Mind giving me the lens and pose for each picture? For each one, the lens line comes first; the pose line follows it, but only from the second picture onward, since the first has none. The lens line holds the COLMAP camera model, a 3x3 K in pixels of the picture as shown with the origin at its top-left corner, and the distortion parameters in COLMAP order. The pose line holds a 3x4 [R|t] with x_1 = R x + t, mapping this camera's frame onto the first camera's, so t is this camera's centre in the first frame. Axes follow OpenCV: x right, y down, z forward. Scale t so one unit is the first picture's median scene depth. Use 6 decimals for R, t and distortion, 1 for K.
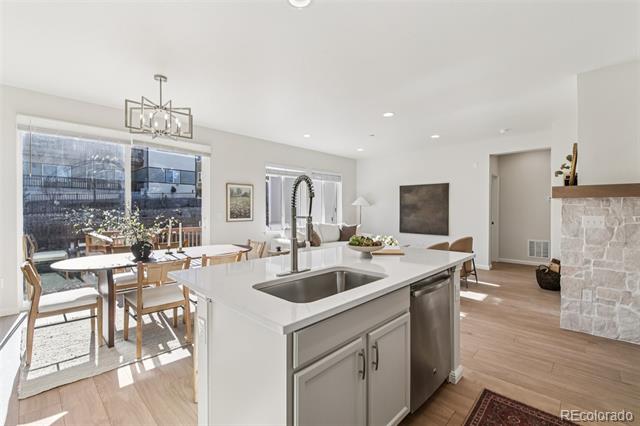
lens RADIAL K [[280.4, 0, 321.1], [0, 280.4, 208.9], [0, 0, 1]] dist [0.003693, 0.000153]
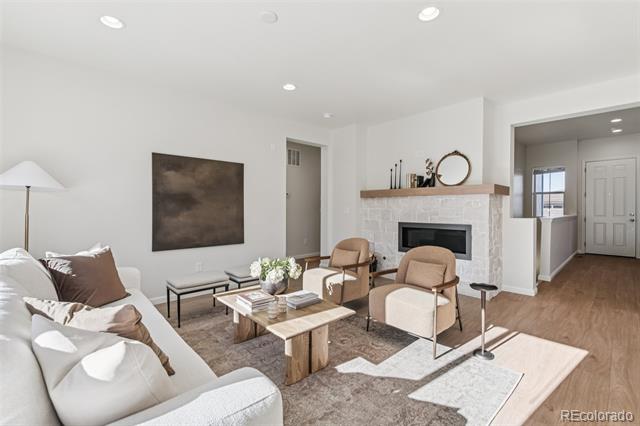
lens RADIAL K [[281.3, 0, 321.7], [0, 281.3, 210.5], [0, 0, 1]] dist [-0.002321, -0.000595]
pose [[0.058624, -0.007984, 0.998248, -0.181439], [-0.004029, 0.999958, 0.008234, 0.010773], [-0.998272, -0.004505, 0.058589, 0.737150]]
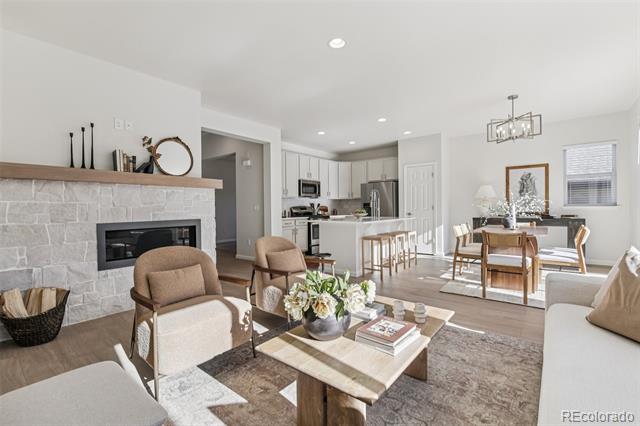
lens RADIAL K [[280.4, 0, 321.1], [0, 280.4, 208.9], [0, 0, 1]] dist [0.003693, 0.000153]
pose [[-0.996989, 0.012981, -0.076453, 0.205585], [0.012892, 0.999916, 0.001665, 0.025246], [0.076468, 0.000675, -0.997072, 1.036465]]
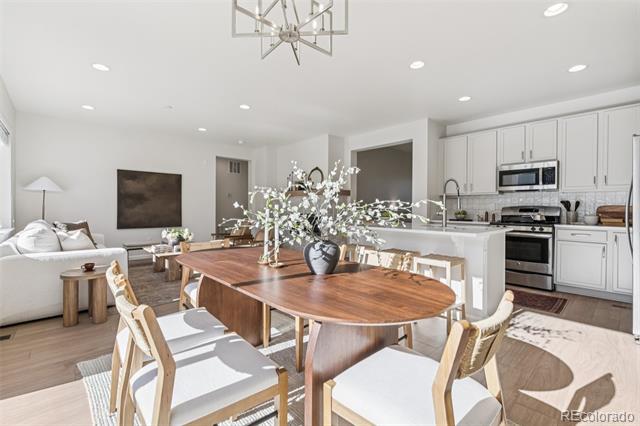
lens RADIAL K [[280.4, 0, 321.1], [0, 280.4, 208.9], [0, 0, 1]] dist [0.003693, 0.000153]
pose [[0.054169, -0.001136, 0.998531, -0.494021], [-0.006424, 0.999978, 0.001486, 0.024639], [-0.998511, -0.006495, 0.054160, 0.422049]]
